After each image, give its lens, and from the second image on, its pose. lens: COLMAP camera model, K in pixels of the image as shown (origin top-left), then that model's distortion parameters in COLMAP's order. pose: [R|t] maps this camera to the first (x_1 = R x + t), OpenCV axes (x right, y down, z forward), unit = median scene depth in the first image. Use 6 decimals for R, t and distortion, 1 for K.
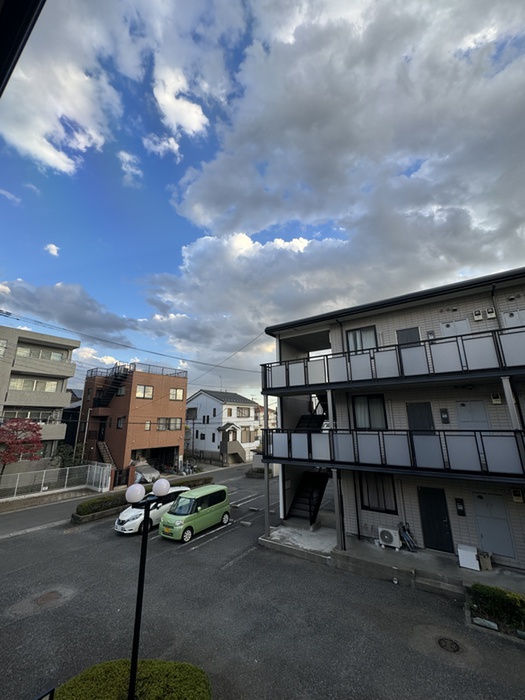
lens RADIAL K [[280.2, 0, 259.6], [0, 280.2, 347.3], [0, 0, 1]] dist [0.001661, 0.000801]
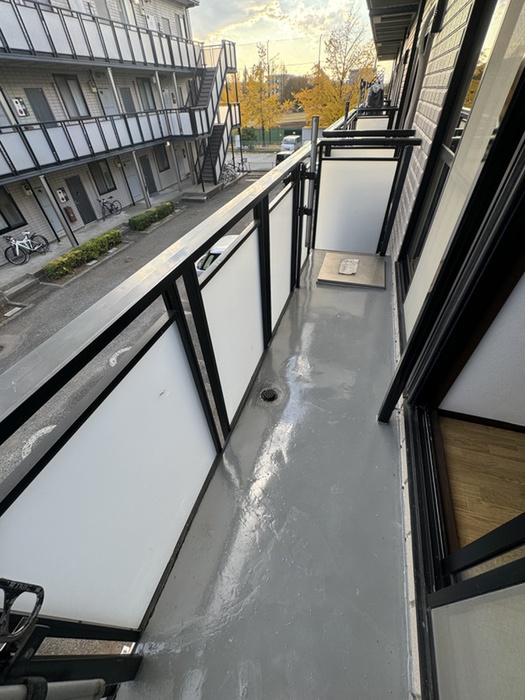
lens RADIAL K [[280.2, 0, 260.8], [0, 280.2, 346.3], [0, 0, 1]] dist [0.001661, 0.000801]
pose [[-0.298152, -0.616720, 0.728534, -1.134212], [-0.191486, 0.786377, 0.587320, 0.202559], [-0.935114, 0.035606, -0.352553, 0.723407]]
